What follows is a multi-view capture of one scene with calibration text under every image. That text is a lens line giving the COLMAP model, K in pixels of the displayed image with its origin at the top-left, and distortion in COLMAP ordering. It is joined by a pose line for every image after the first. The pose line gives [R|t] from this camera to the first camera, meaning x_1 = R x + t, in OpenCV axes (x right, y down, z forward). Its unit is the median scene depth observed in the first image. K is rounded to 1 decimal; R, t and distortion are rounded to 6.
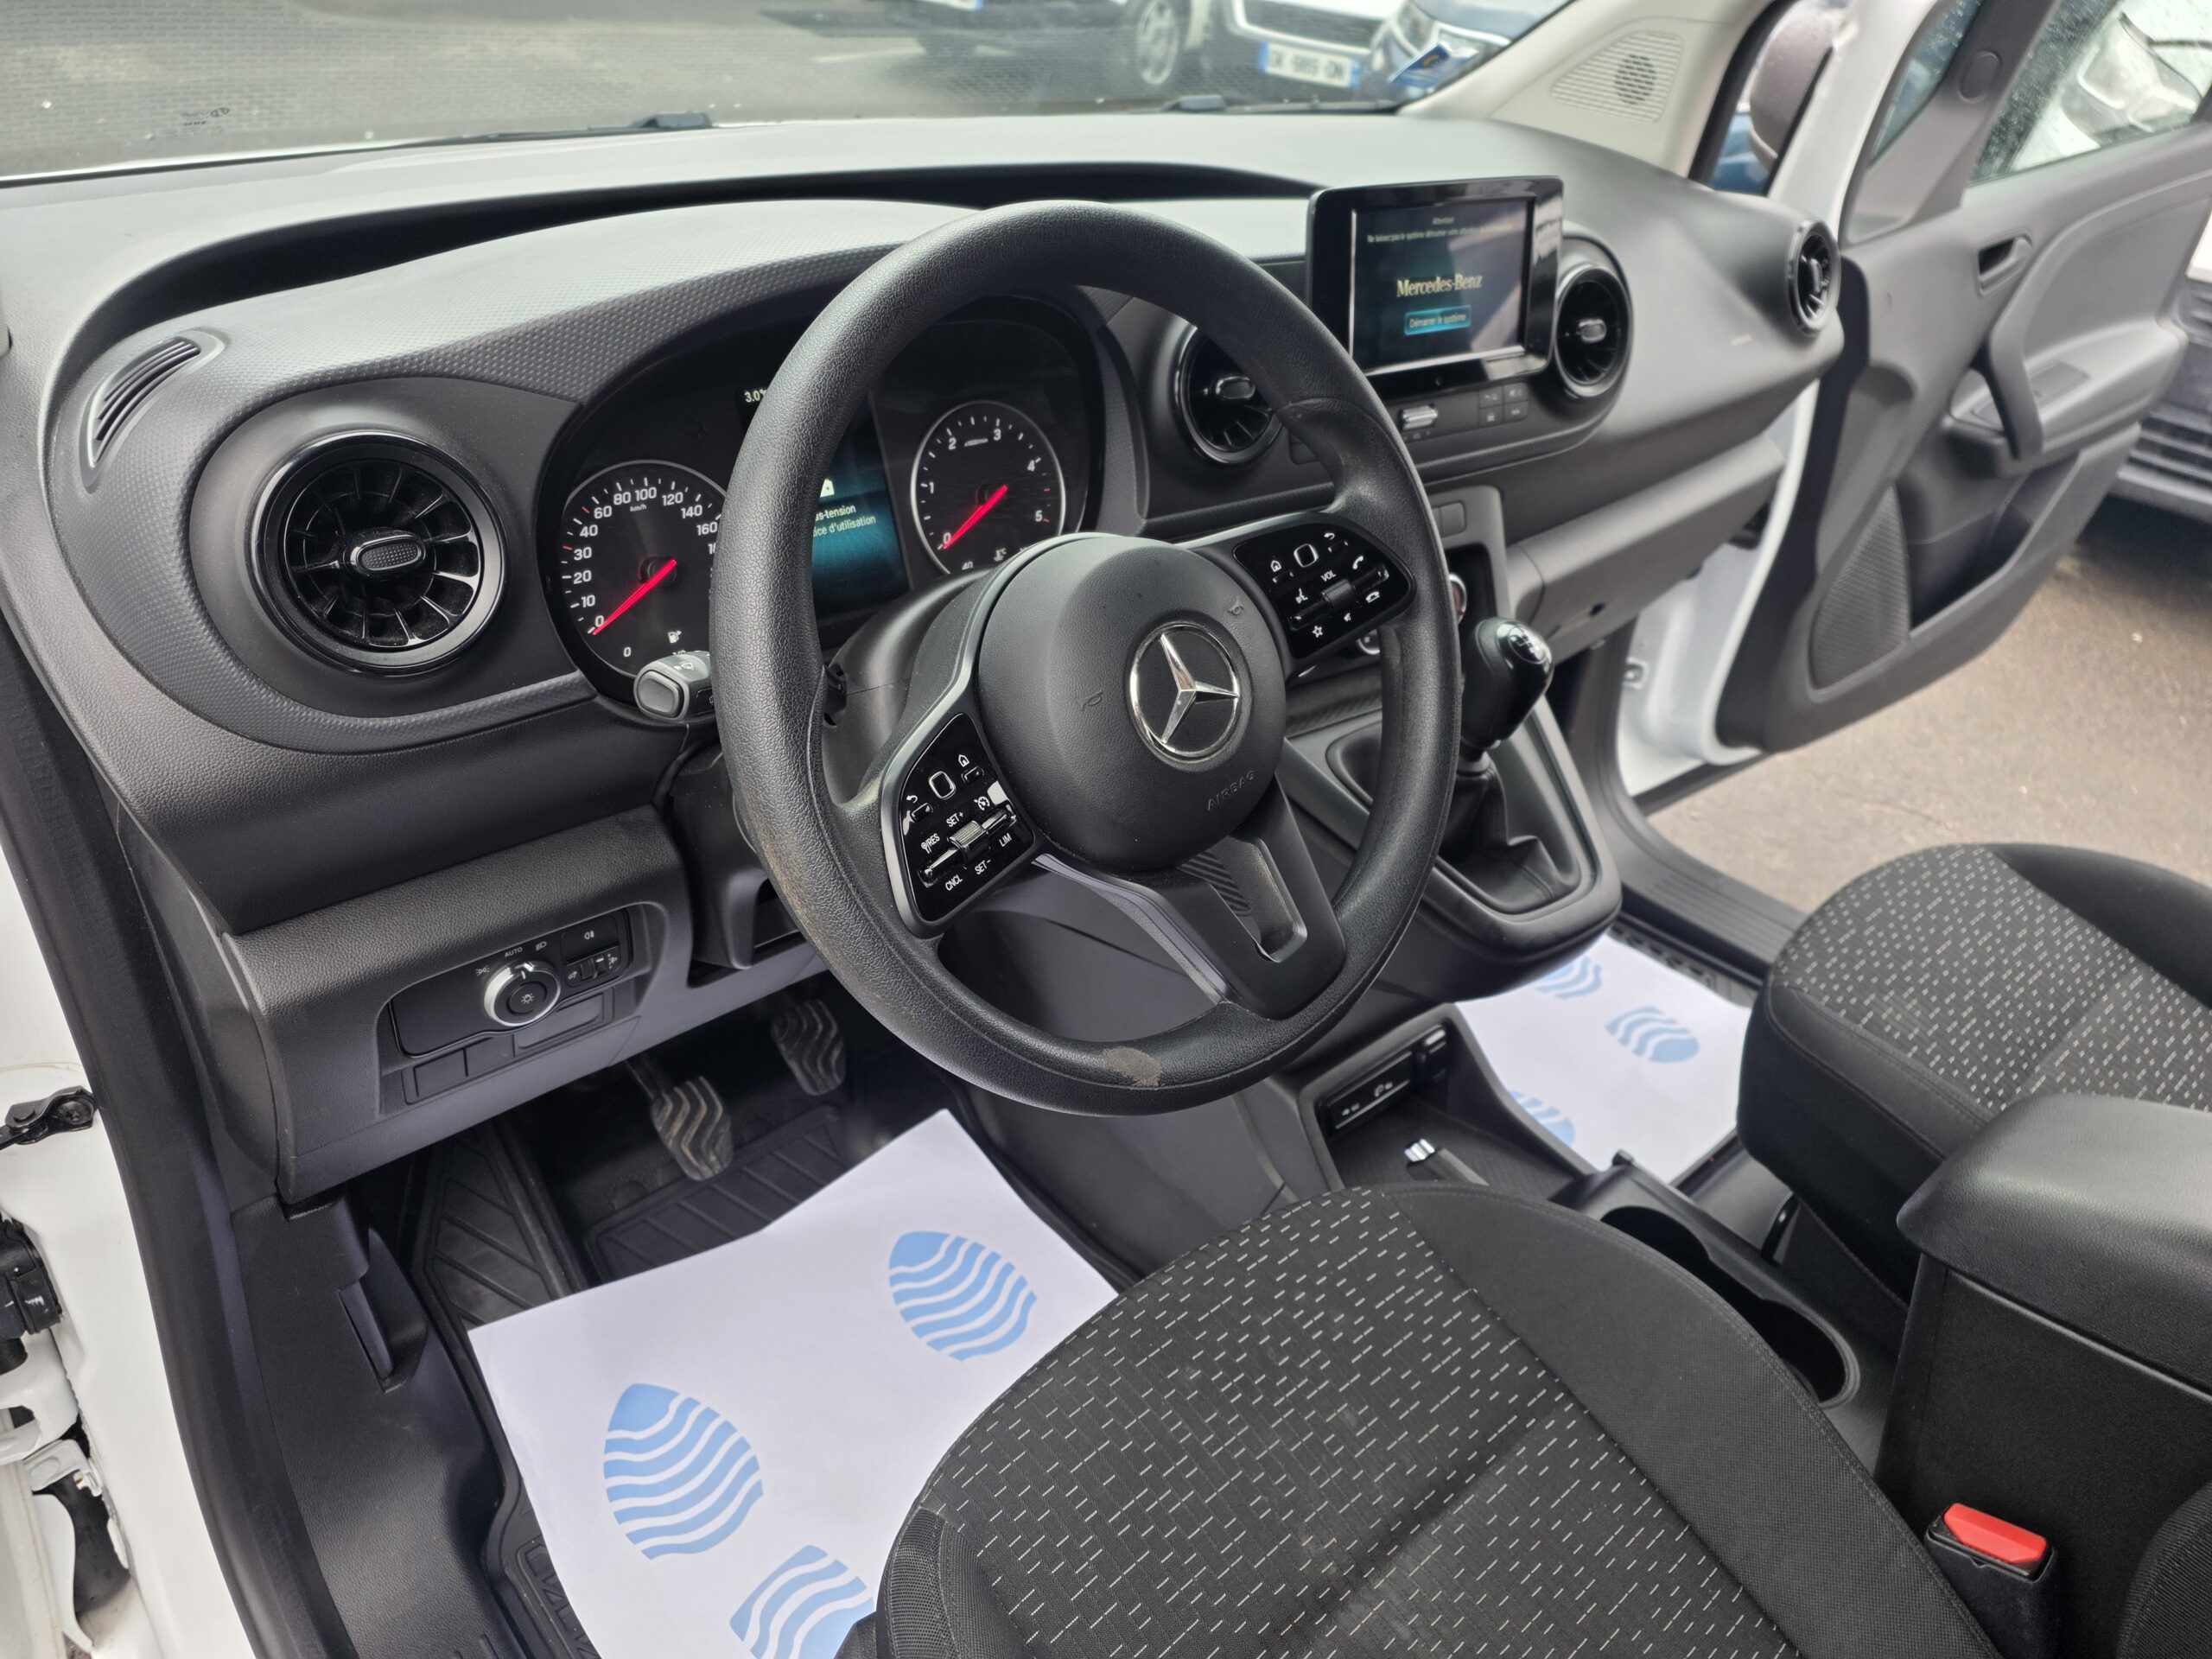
lens RADIAL K [[1483.9, 0, 1097.4], [0, 1483.9, 830.0], [0, 0, 1]] dist [0.040738, -0.036617]
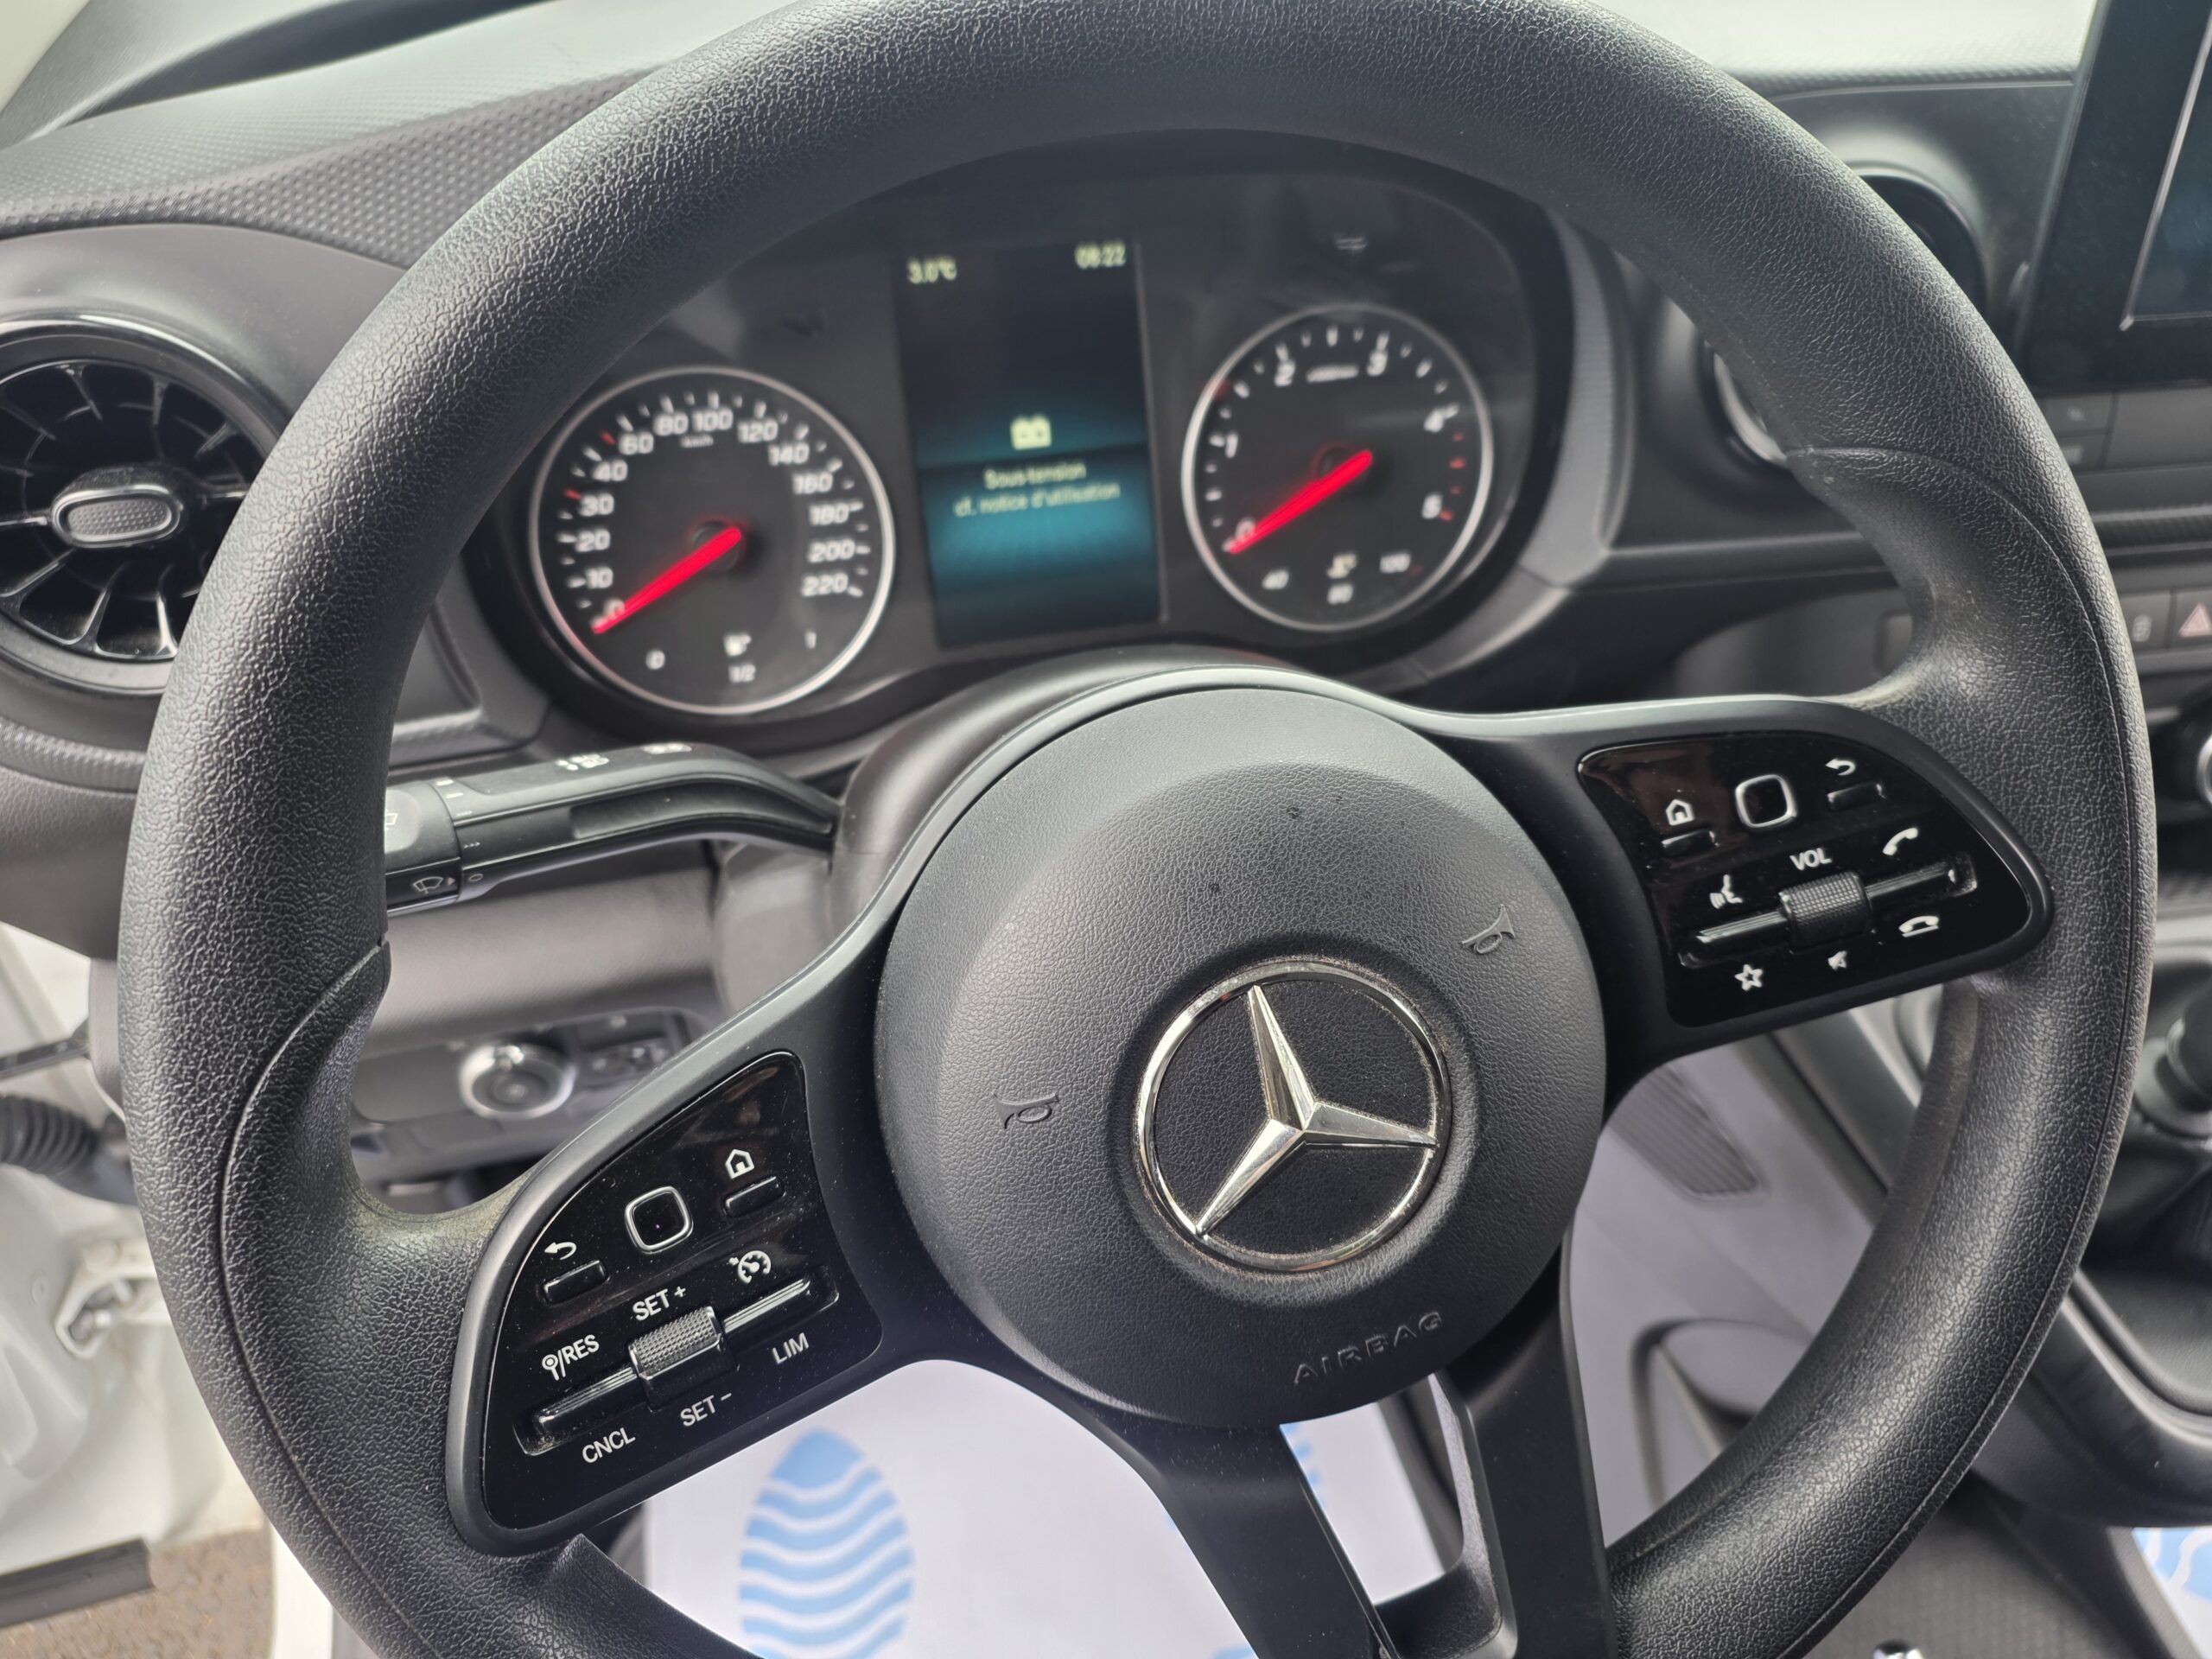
lens RADIAL K [[1534.2, 0, 1068.5], [0, 1534.2, 820.4], [0, 0, 1]] dist [0.055720, -0.125233]
pose [[0.880642, 0.241998, -0.407316, 0.132201], [-0.196112, 0.968794, 0.151583, -0.187802], [0.431289, -0.053611, 0.900620, 0.466874]]
